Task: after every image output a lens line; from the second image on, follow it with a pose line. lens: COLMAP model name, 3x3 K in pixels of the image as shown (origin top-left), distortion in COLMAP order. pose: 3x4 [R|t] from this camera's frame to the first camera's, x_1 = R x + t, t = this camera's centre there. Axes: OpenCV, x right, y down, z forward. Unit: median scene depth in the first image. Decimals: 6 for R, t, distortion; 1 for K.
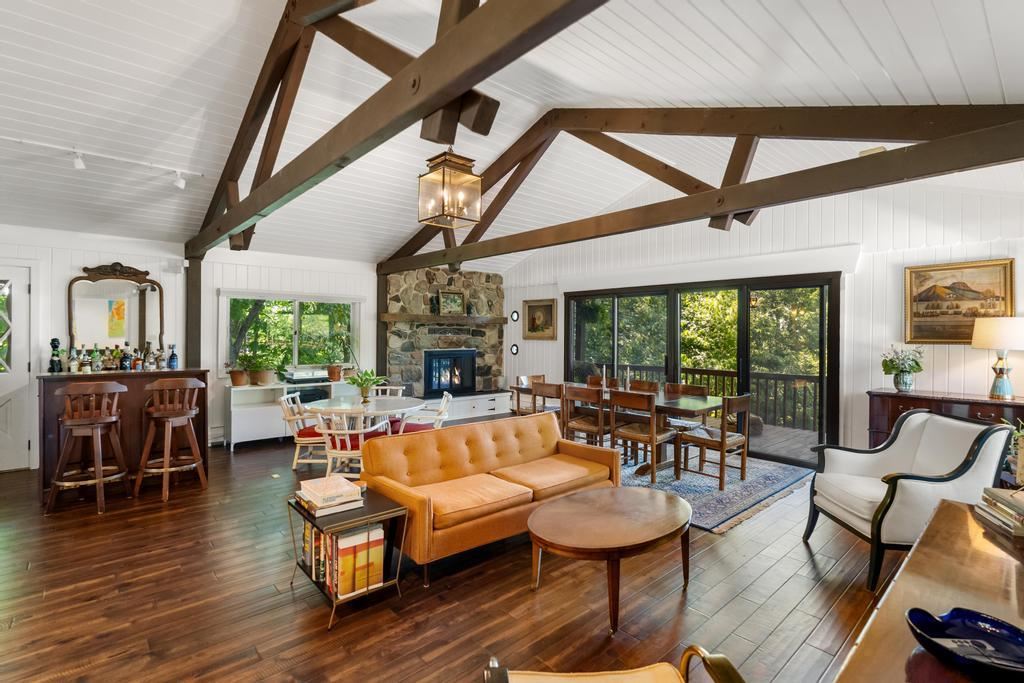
lens RADIAL K [[489.5, 0, 514.7], [0, 489.5, 334.7], [0, 0, 1]] dist [-0.000380, 0.000076]
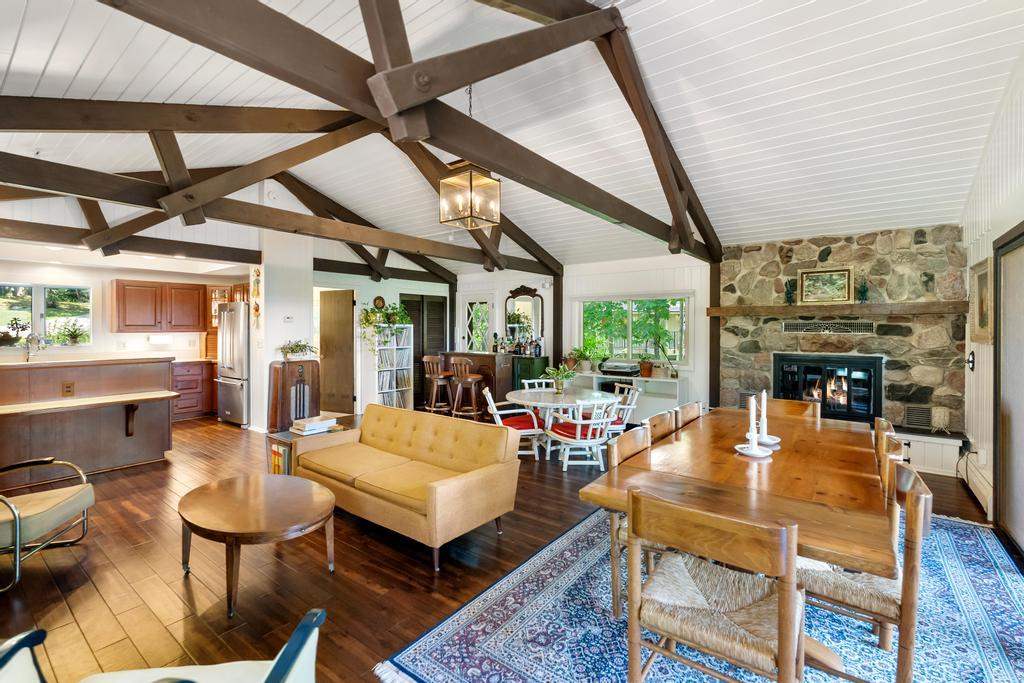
lens RADIAL K [[449.5, 0, 513.5], [0, 449.5, 330.0], [0, 0, 1]] dist [-0.001765, -0.000526]
pose [[0.187987, -0.001105, -0.982171, 0.754685], [-0.005546, 0.999982, -0.002186, 0.001101], [0.982156, 0.005858, 0.187977, 0.837525]]
